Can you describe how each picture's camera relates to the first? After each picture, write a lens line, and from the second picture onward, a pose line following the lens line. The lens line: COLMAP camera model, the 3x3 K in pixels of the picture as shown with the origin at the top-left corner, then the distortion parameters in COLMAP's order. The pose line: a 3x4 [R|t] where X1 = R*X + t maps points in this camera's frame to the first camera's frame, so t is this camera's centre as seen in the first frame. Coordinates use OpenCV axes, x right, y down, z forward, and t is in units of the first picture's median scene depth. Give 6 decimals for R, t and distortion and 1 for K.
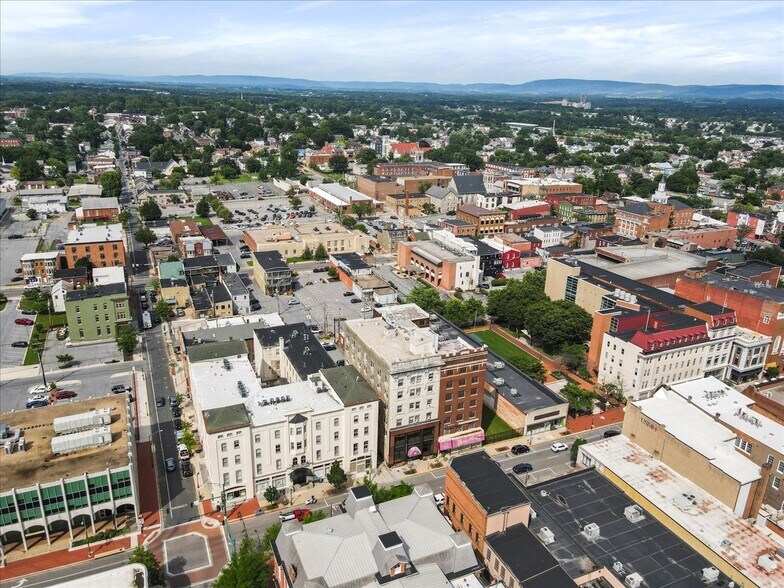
lens RADIAL K [[582.9, 0, 392.0], [0, 582.9, 294.0], [0, 0, 1]] dist [-0.000472, 0.036779]
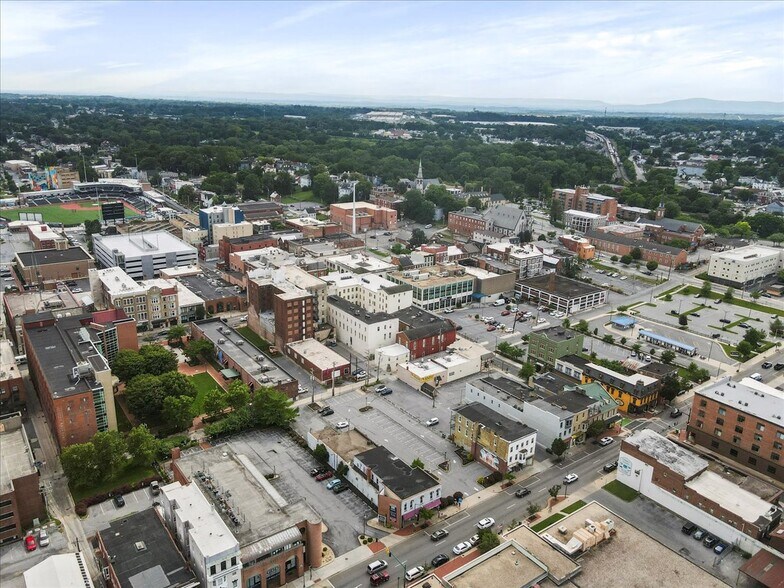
lens RADIAL K [[606.9, 0, 392.0], [0, 606.9, 294.0], [0, 0, 1]] dist [-0.003315, 0.046419]
pose [[-0.977023, 0.017214, -0.212436, 0.065916], [-0.115150, 0.796106, 0.594100, -0.650523], [0.179348, 0.604912, -0.775832, 1.595294]]
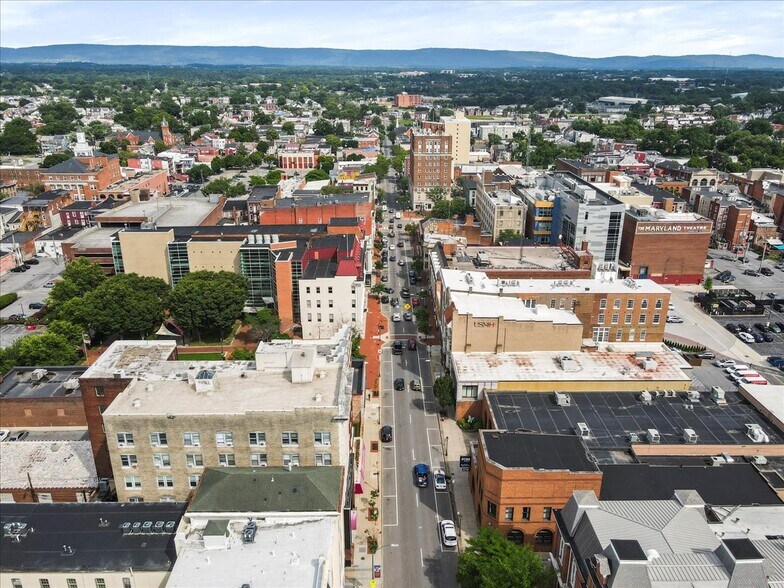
lens RADIAL K [[606.9, 0, 392.0], [0, 606.9, 294.0], [0, 0, 1]] dist [-0.003315, 0.046419]
pose [[0.400443, -0.349666, 0.846982, -0.249392], [0.315733, 0.920377, 0.230692, -0.056188], [-0.860208, 0.175041, 0.478960, 0.357799]]
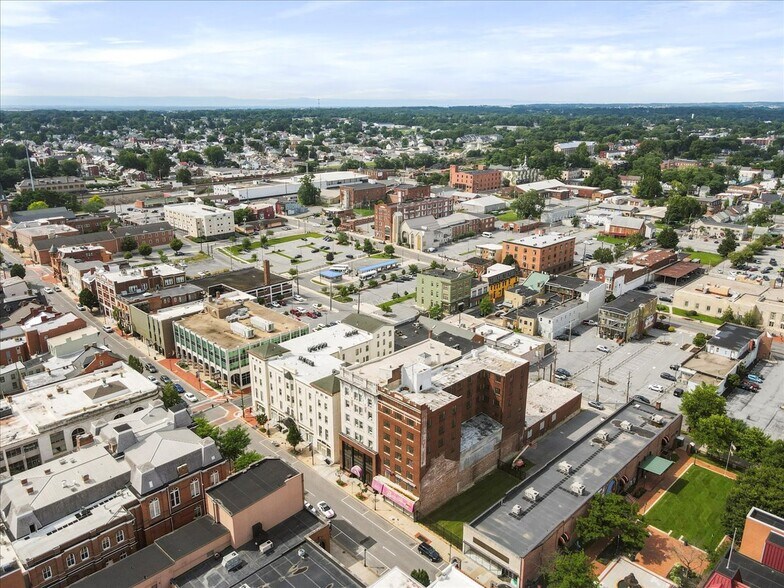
lens RADIAL K [[597.0, 0, 392.0], [0, 597.0, 294.0], [0, 0, 1]] dist [-0.000615, 0.035855]
pose [[0.351198, 0.259731, -0.899555, 0.525407], [-0.304732, 0.940153, 0.152482, -0.106879], [0.885324, 0.220572, 0.409328, 0.341447]]
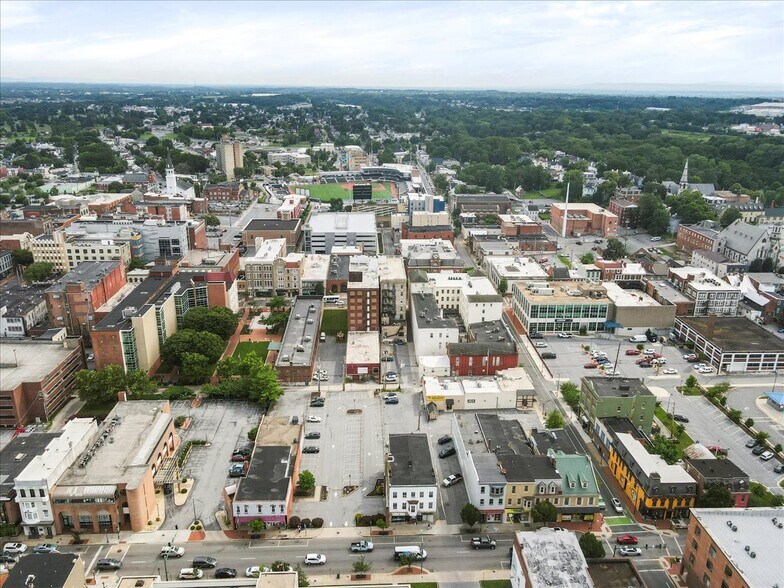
lens RADIAL K [[606.9, 0, 392.0], [0, 606.9, 294.0], [0, 0, 1]] dist [-0.003315, 0.046419]
pose [[-0.929069, -0.153281, 0.336654, -0.411156], [0.091096, 0.787267, 0.609846, -0.627867], [-0.358515, 0.597257, -0.717462, 1.491459]]
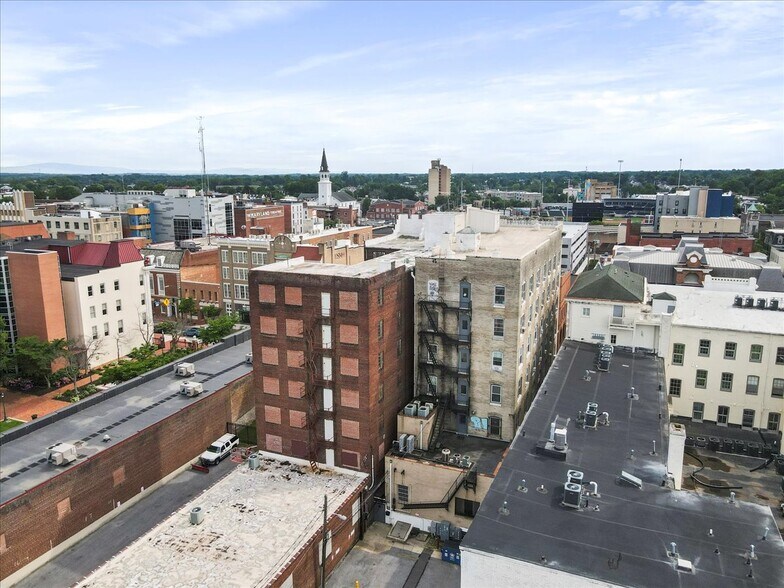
lens RADIAL K [[582.9, 0, 392.0], [0, 582.9, 294.0], [0, 0, 1]] dist [-0.000472, 0.036779]
pose [[-0.680765, -0.174133, 0.711503, -0.194088], [0.229978, 0.871408, 0.433311, -0.073768], [-0.695463, 0.458613, -0.553177, 0.843889]]
